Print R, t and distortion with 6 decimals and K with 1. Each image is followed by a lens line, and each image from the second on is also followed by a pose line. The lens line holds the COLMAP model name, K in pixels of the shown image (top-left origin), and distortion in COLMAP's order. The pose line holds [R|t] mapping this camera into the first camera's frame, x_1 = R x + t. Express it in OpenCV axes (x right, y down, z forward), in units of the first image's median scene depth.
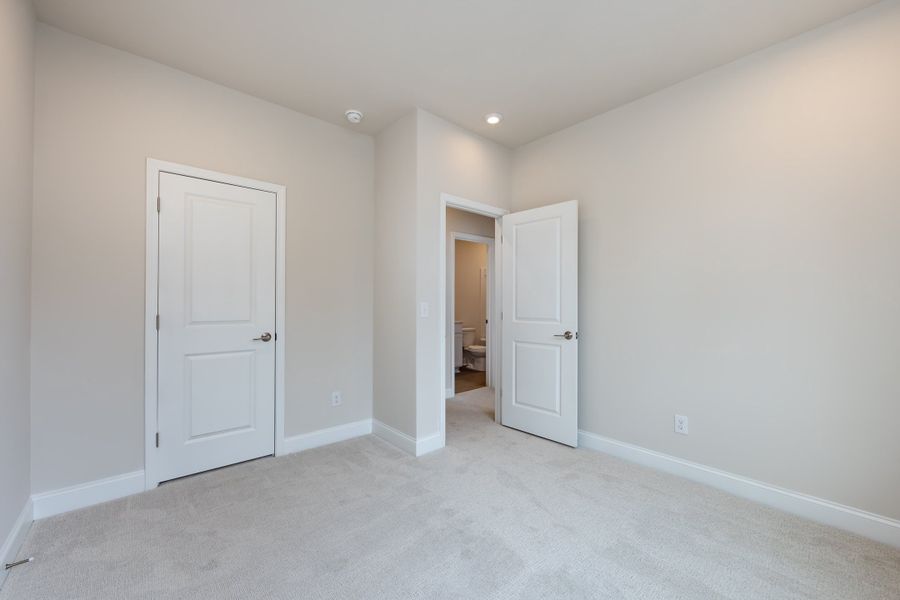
lens RADIAL K [[357.9, 0, 445.1], [0, 357.9, 303.6], [0, 0, 1]] dist [0.001263, -0.000563]
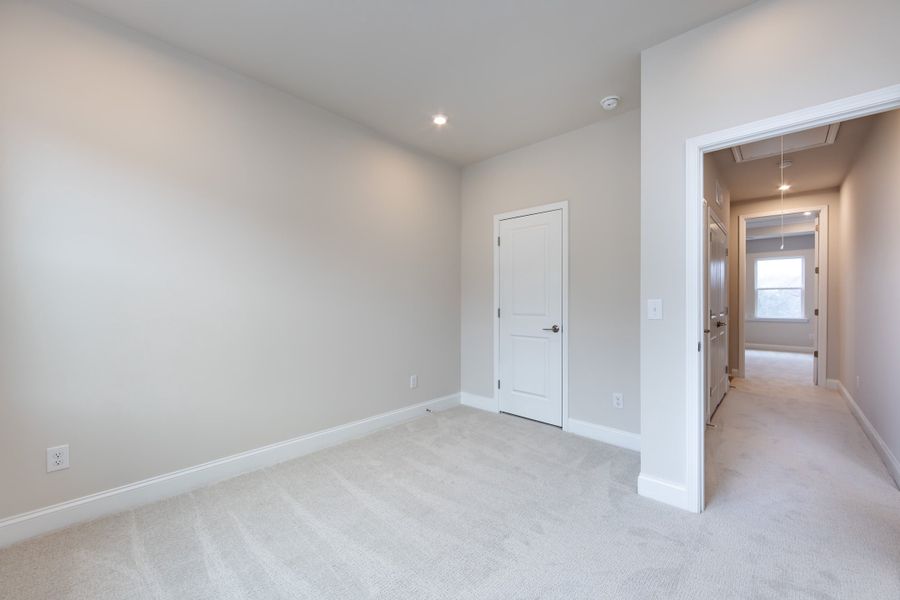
lens RADIAL K [[357.9, 0, 451.1], [0, 357.9, 301.8], [0, 0, 1]] dist [0.001263, -0.000563]
pose [[0.101657, 0.000894, -0.994819, 0.690098], [0.002561, 0.999996, 0.001161, -0.000978], [0.994816, -0.002666, 0.101654, 0.524622]]
